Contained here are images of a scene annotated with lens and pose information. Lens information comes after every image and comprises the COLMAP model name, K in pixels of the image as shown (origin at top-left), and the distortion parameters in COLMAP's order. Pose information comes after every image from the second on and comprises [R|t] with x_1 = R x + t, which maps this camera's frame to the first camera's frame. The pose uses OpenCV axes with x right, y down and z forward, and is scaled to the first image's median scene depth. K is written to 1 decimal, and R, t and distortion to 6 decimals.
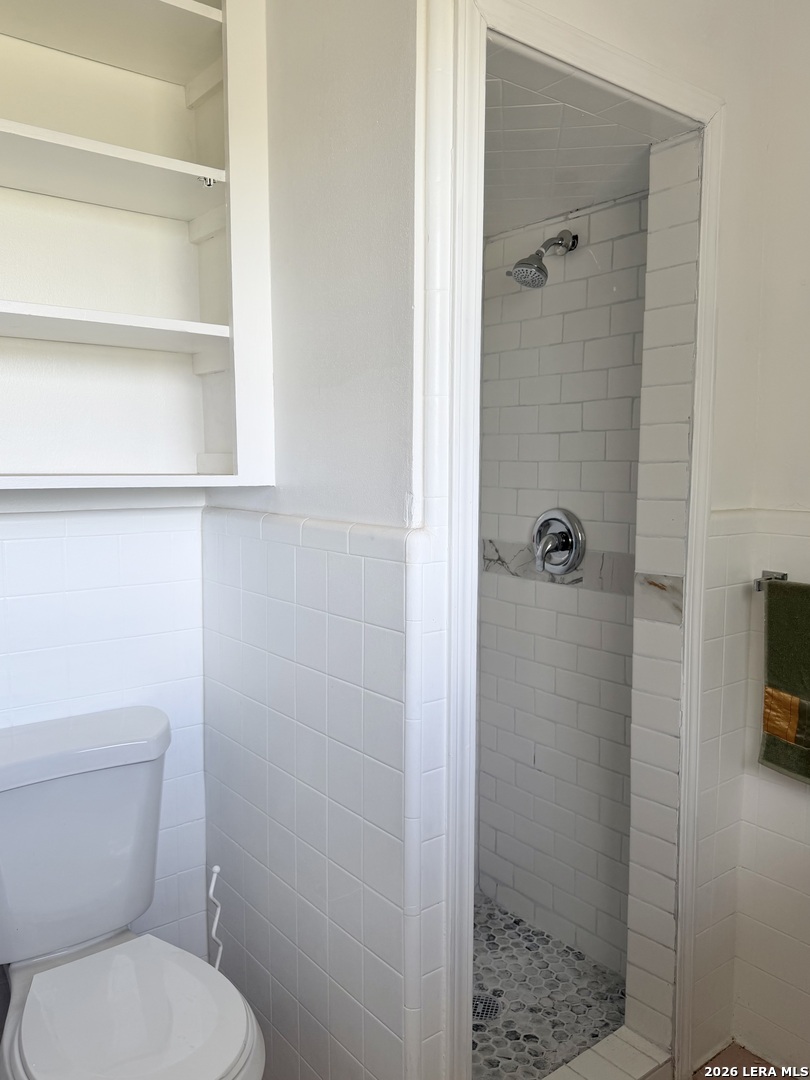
lens RADIAL K [[849.6, 0, 405.0], [0, 849.6, 540.0], [0, 0, 1]] dist [0.113758, -0.187056]
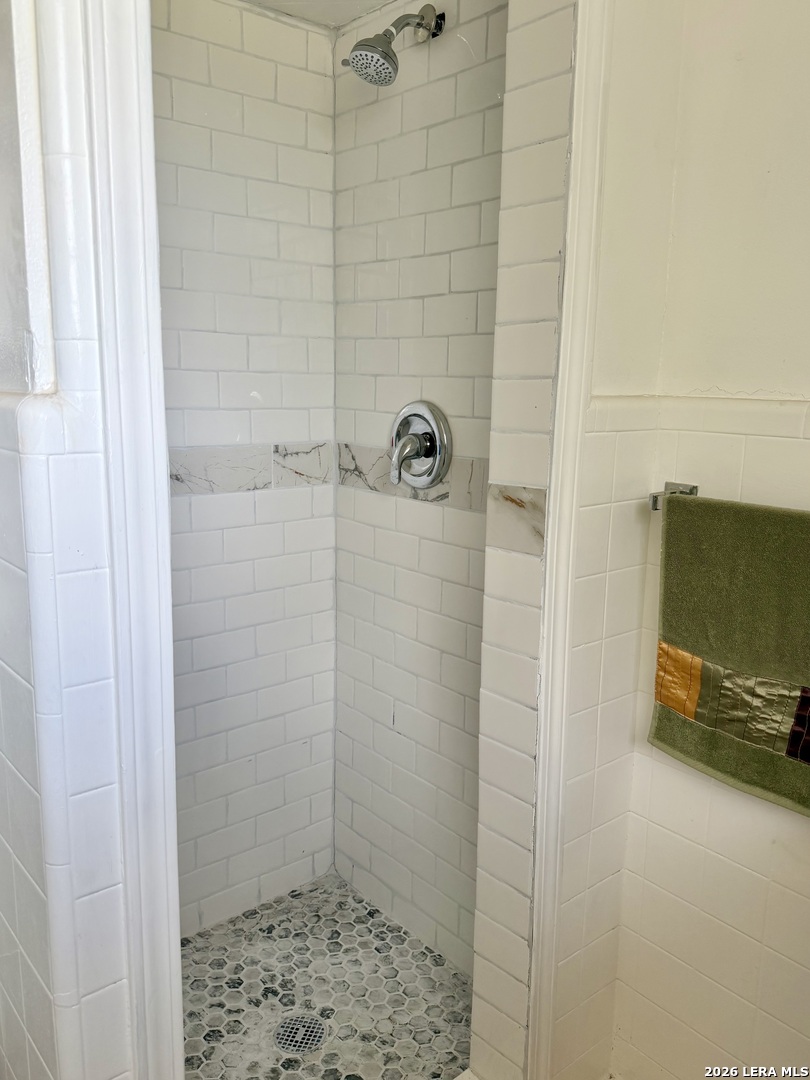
lens RADIAL K [[849.6, 0, 405.0], [0, 849.6, 540.0], [0, 0, 1]] dist [0.113758, -0.187056]
pose [[0.999650, 0.009316, 0.024780, 0.175665], [-0.011538, 0.995777, 0.091077, 0.020543], [-0.023827, -0.091331, 0.995535, 0.278986]]
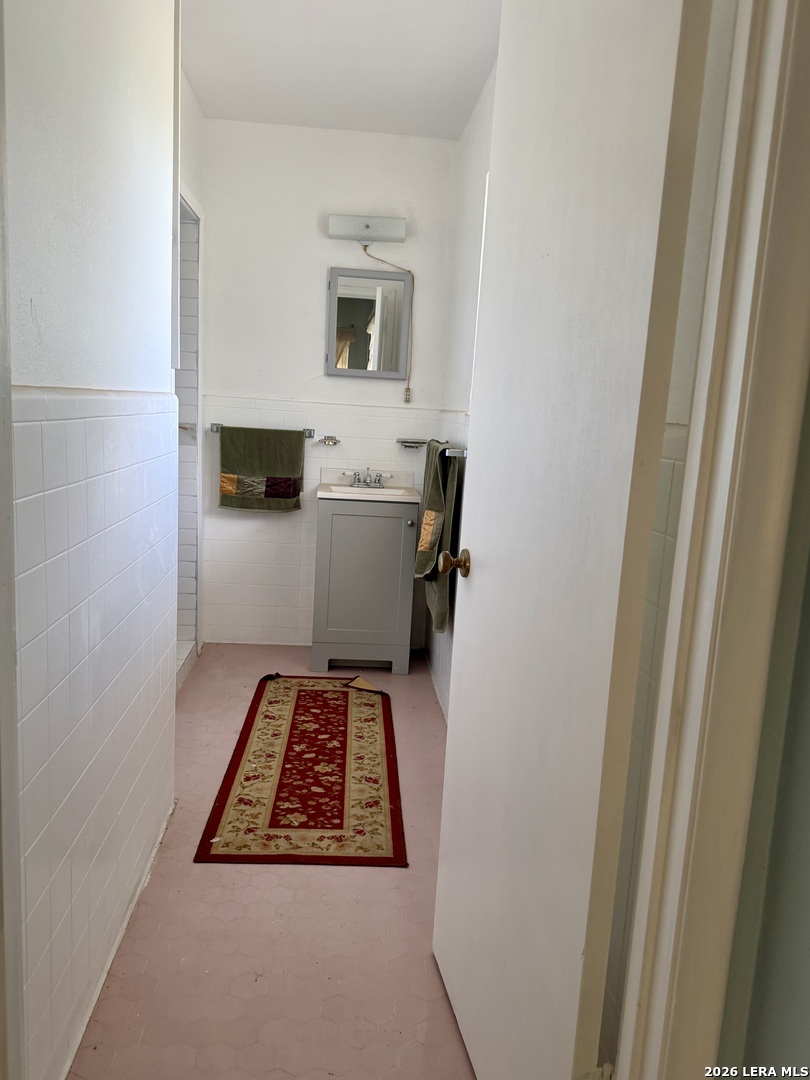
lens RADIAL K [[849.6, 0, 405.0], [0, 849.6, 540.0], [0, 0, 1]] dist [0.113758, -0.187056]
pose [[0.567852, -0.106154, 0.816257, -1.114214], [0.028786, 0.993604, 0.109192, 0.107290], [-0.822627, -0.038508, 0.567276, -0.657859]]
